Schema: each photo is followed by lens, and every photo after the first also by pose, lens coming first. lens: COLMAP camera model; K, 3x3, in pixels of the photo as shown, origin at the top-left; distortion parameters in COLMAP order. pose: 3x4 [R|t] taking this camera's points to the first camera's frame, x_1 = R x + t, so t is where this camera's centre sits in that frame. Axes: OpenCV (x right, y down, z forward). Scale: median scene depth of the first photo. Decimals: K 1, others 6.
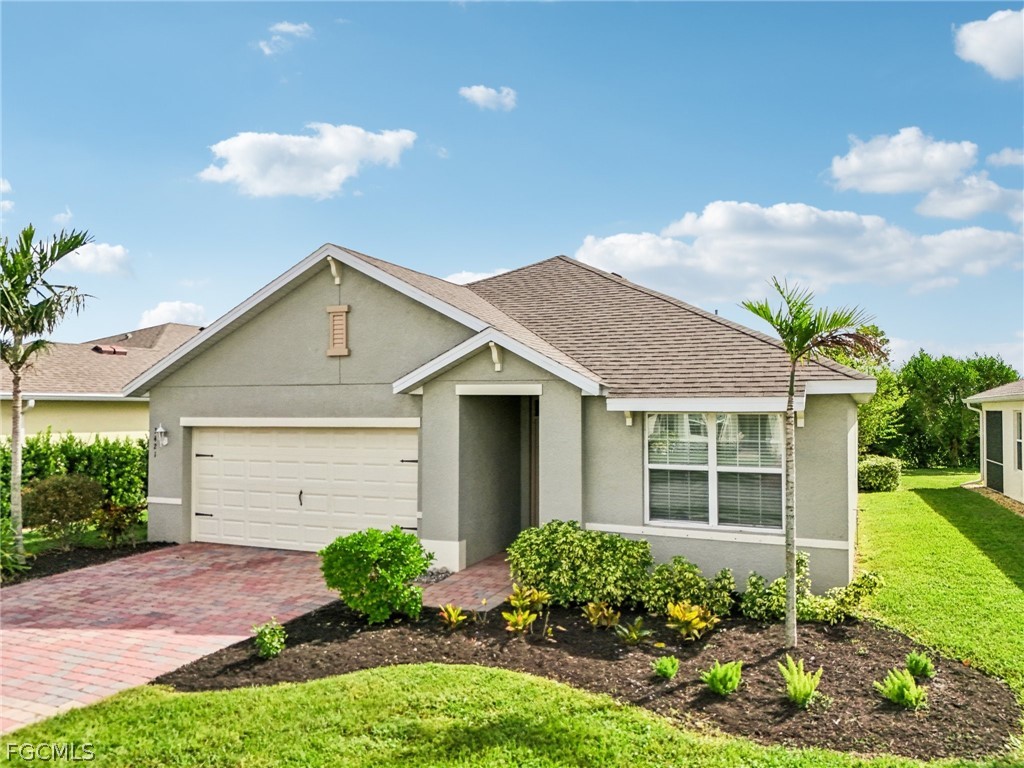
lens RADIAL K [[769.1, 0, 512.0], [0, 769.1, 384.0], [0, 0, 1]] dist [0.082681, -0.087740]
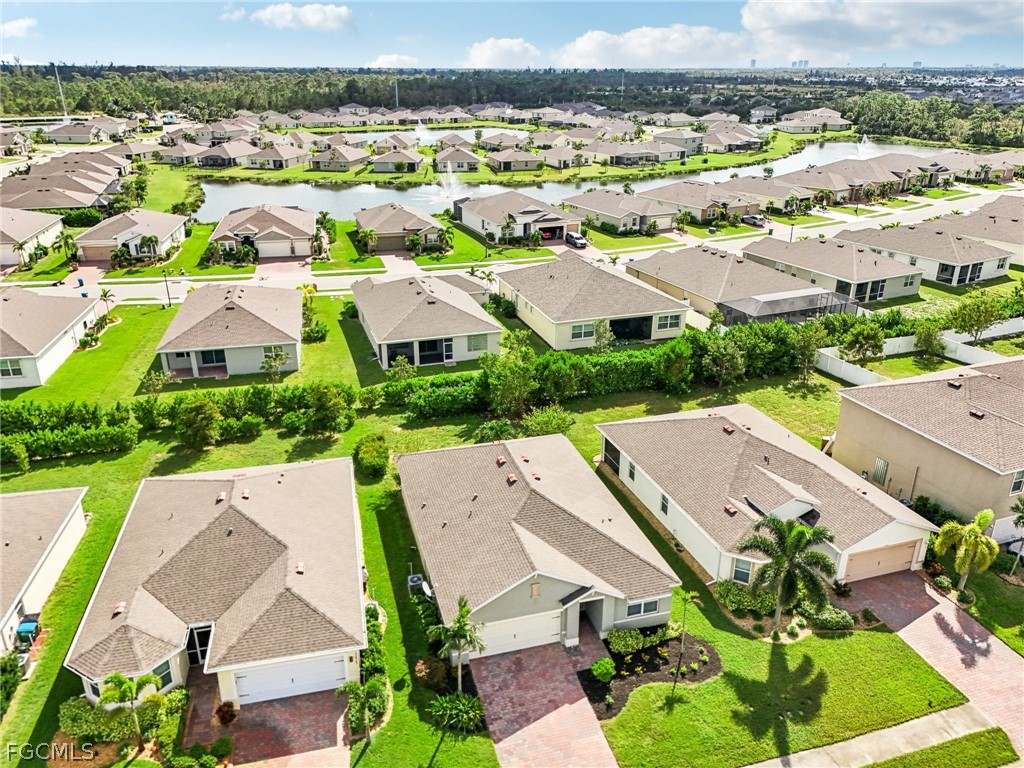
lens RADIAL K [[769.1, 0, 512.0], [0, 769.1, 384.0], [0, 0, 1]] dist [0.082681, -0.087740]
pose [[0.764562, -0.244214, 0.596493, -2.081075], [-0.020483, 0.915768, 0.401186, -2.210735], [-0.644224, -0.318950, 0.695159, -0.856789]]
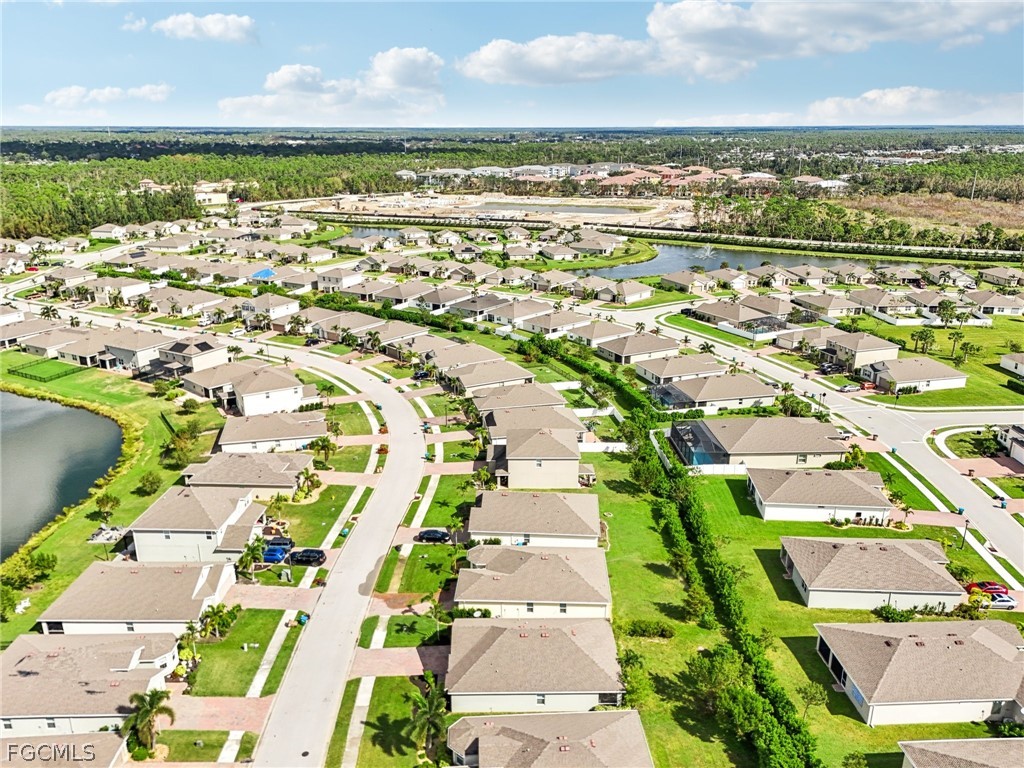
lens RADIAL K [[769.1, 0, 512.0], [0, 769.1, 384.0], [0, 0, 1]] dist [0.082681, -0.087740]
pose [[0.420424, 0.286664, -0.860852, 5.787255], [0.030146, 0.943841, 0.329022, -4.865490], [0.906827, -0.164280, 0.388172, -0.920529]]
